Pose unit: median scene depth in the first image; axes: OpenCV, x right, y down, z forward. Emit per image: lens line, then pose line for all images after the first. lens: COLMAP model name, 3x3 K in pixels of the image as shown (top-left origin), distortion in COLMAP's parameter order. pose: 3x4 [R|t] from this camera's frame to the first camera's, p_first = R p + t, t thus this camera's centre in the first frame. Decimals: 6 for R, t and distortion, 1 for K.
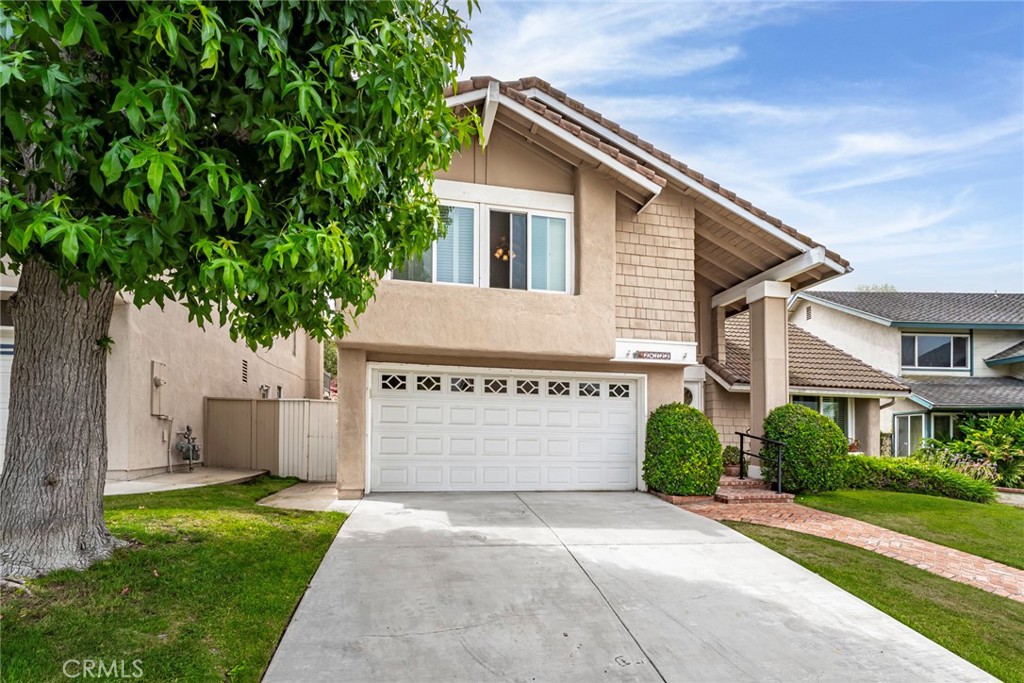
lens RADIAL K [[378.0, 0, 509.7], [0, 378.0, 395.1], [0, 0, 1]] dist [0.000064, -0.000007]
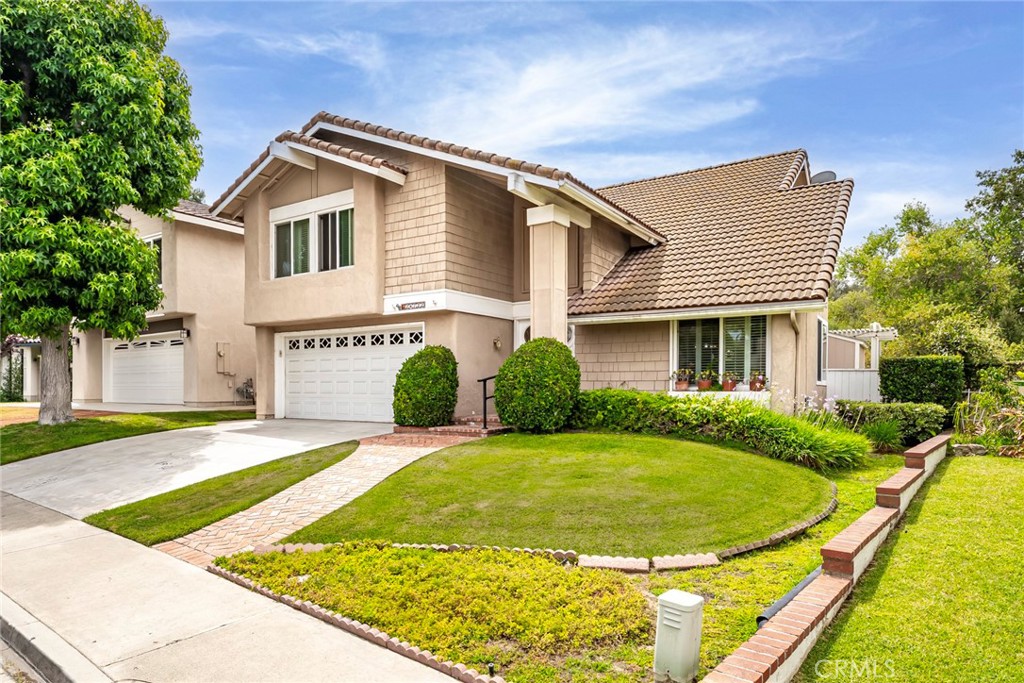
lens RADIAL K [[418.3, 0, 512.6], [0, 418.3, 345.1], [0, 0, 1]] dist [0.000318, -0.000041]
pose [[0.829042, -0.068121, -0.555022, 1.321076], [0.075187, 0.997119, -0.010075, 0.049028], [0.554109, -0.033378, 0.831775, 0.106521]]
